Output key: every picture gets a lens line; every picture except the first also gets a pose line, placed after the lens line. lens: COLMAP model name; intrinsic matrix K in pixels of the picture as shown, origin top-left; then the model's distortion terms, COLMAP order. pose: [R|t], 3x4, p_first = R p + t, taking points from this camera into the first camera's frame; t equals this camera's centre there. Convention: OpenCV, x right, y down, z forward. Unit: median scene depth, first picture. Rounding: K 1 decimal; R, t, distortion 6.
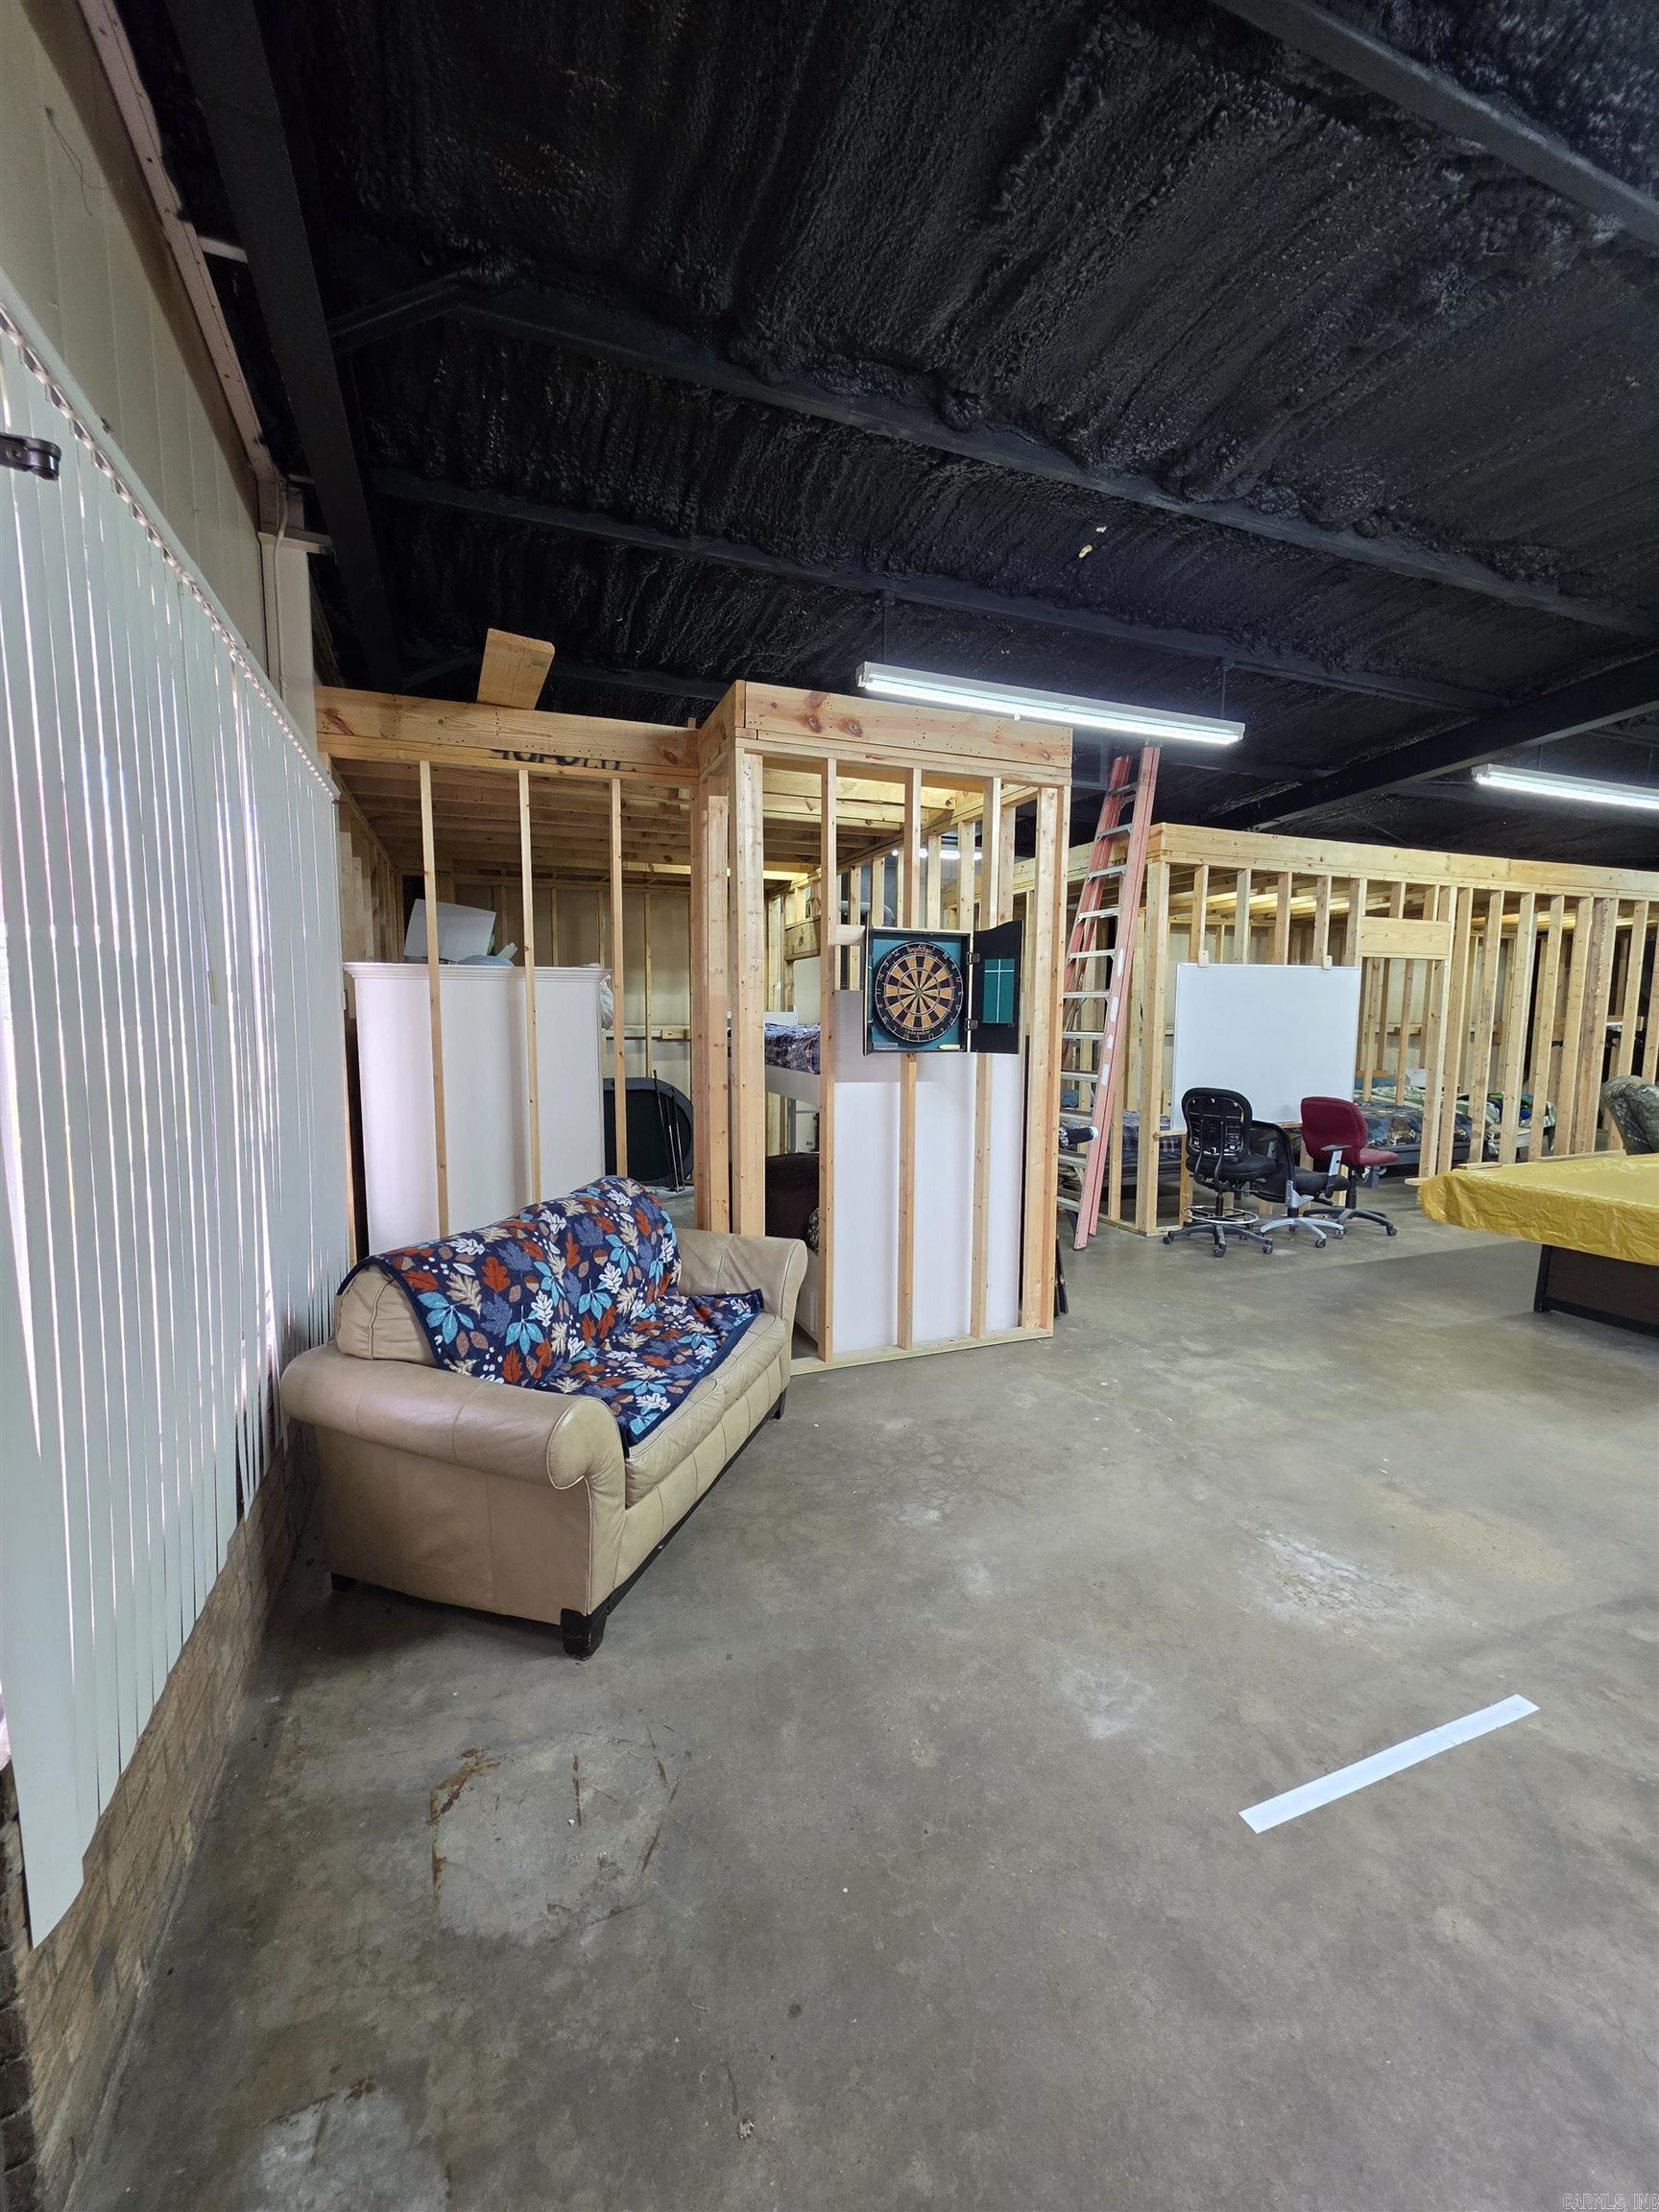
lens RADIAL K [[891.2, 0, 830.9], [0, 891.2, 1101.4], [0, 0, 1]] dist [-0.001137, 0.000542]
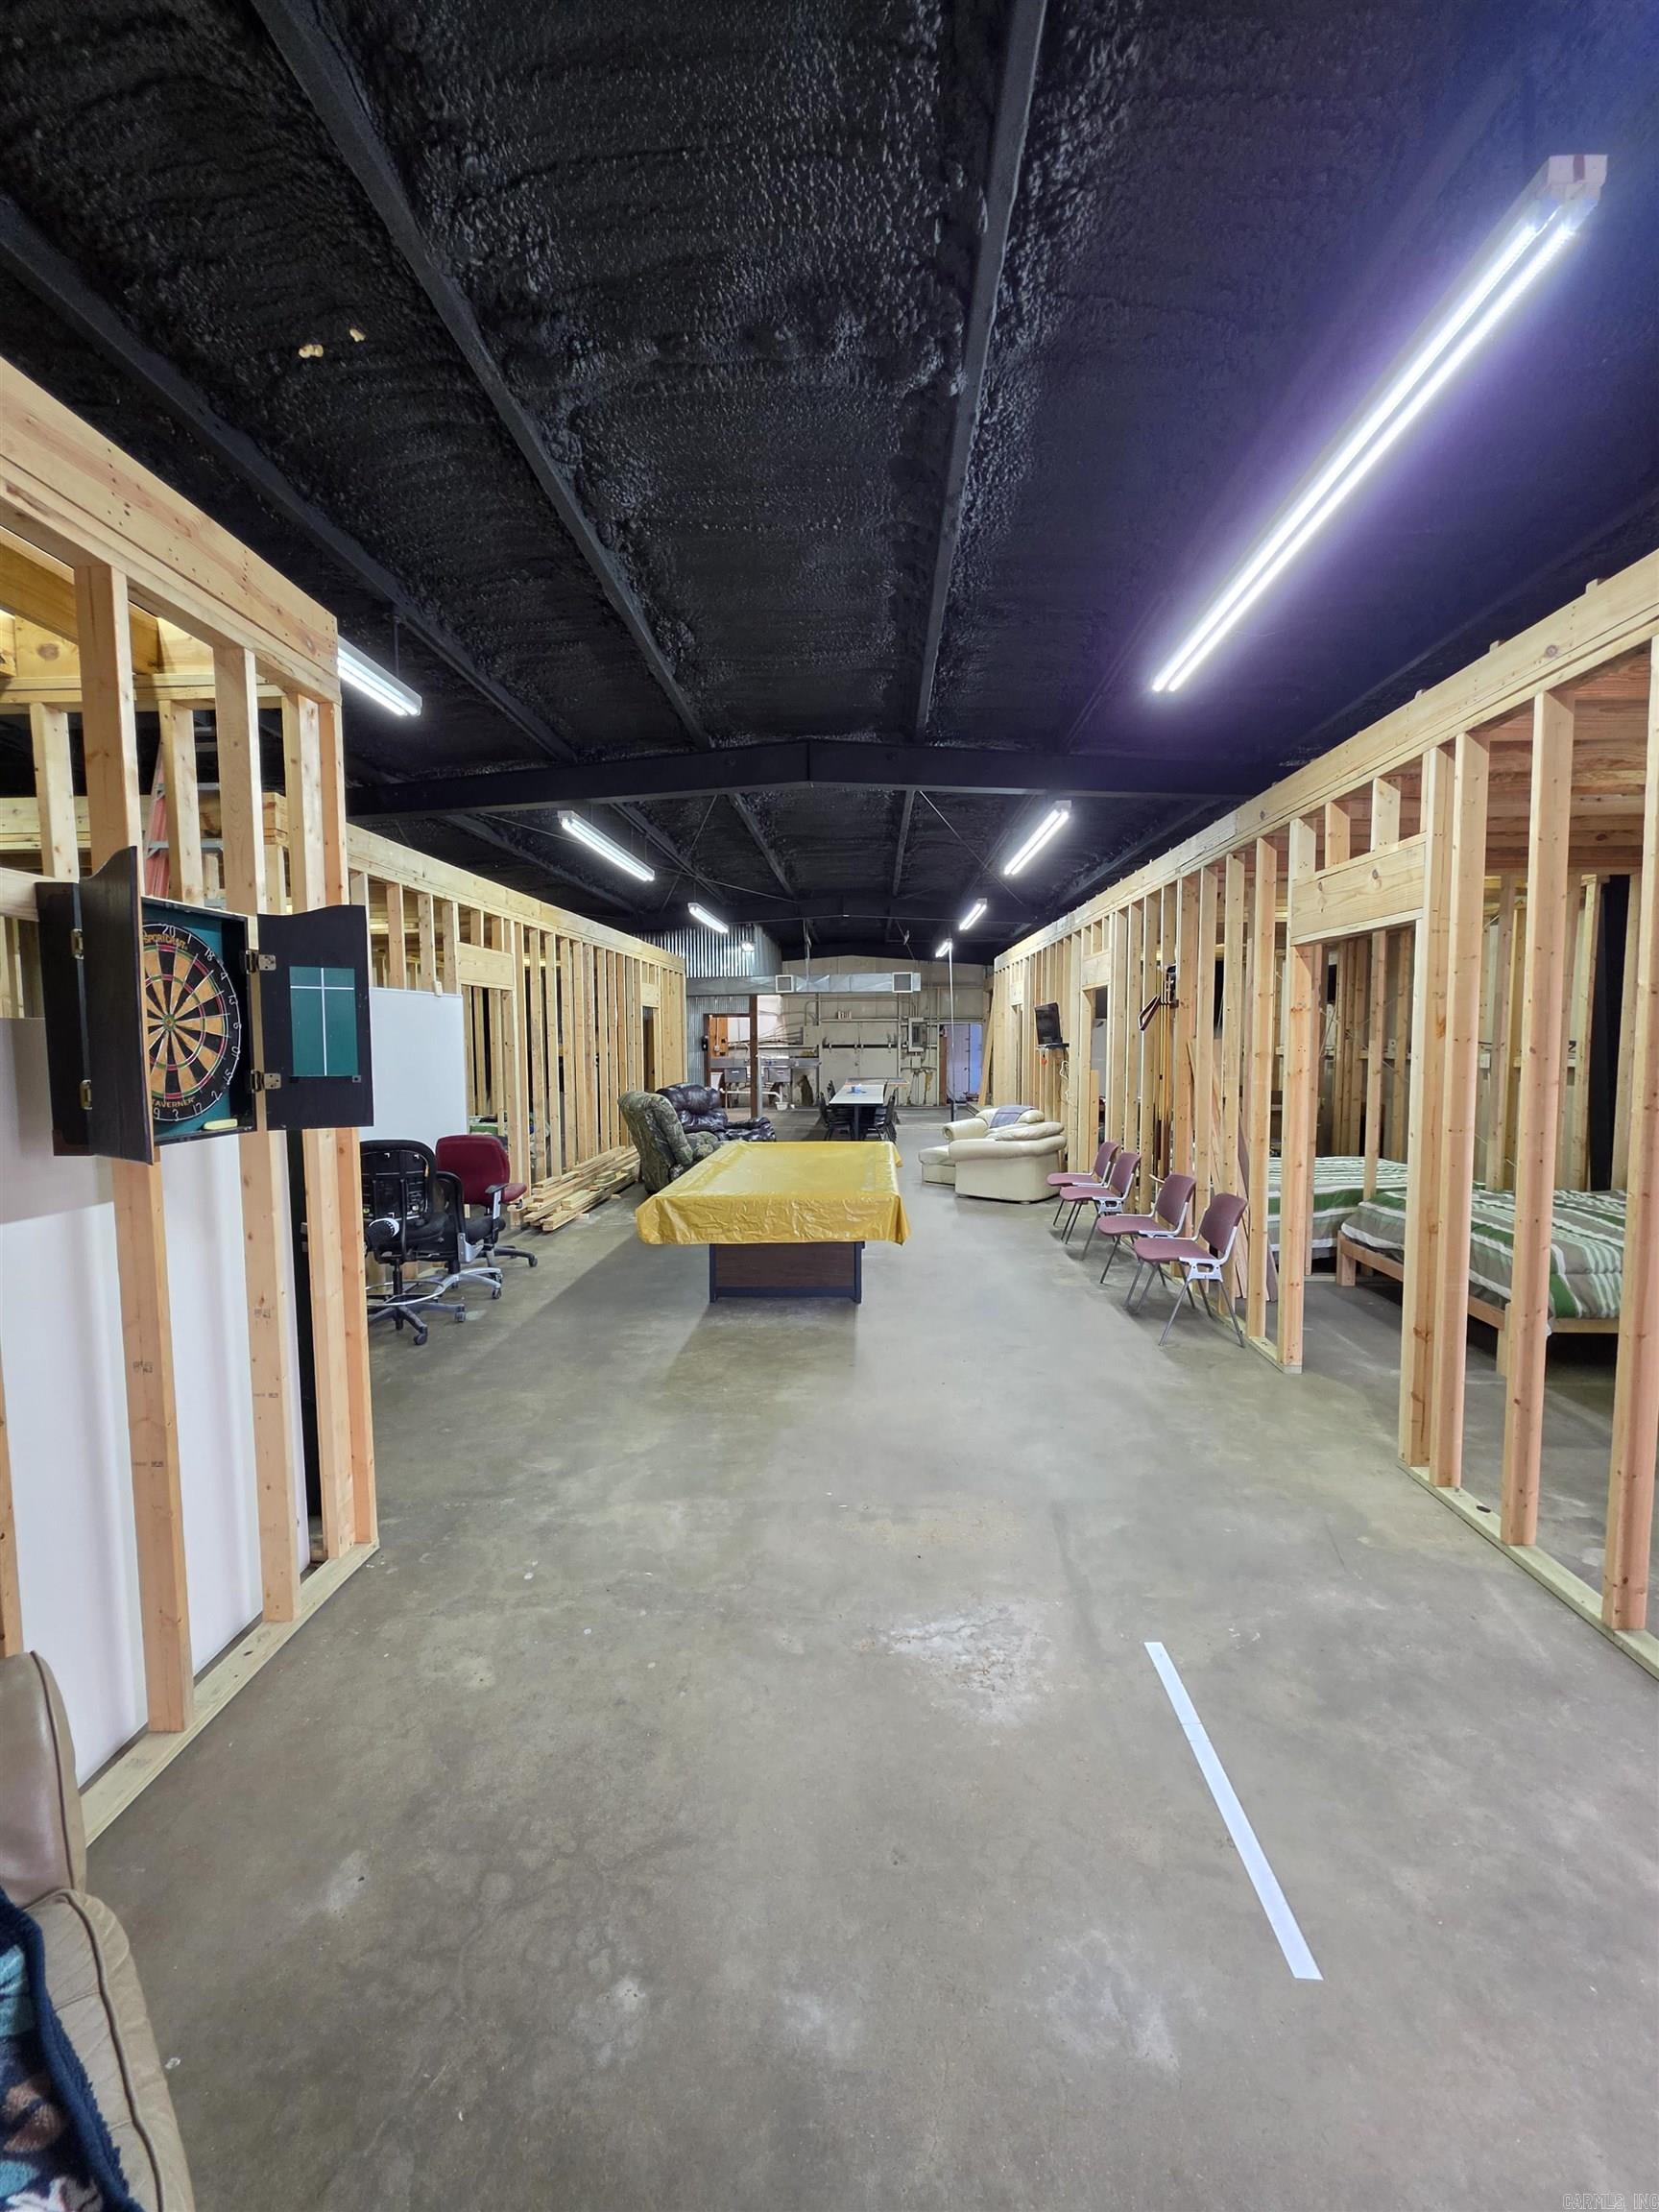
lens RADIAL K [[891.2, 0, 832.3], [0, 891.2, 1101.7], [0, 0, 1]] dist [-0.001137, 0.000542]
pose [[0.405829, -0.074953, 0.910870, -0.208817], [0.098691, 0.994398, 0.037855, -0.060021], [-0.908605, 0.074532, 0.410953, 0.453645]]
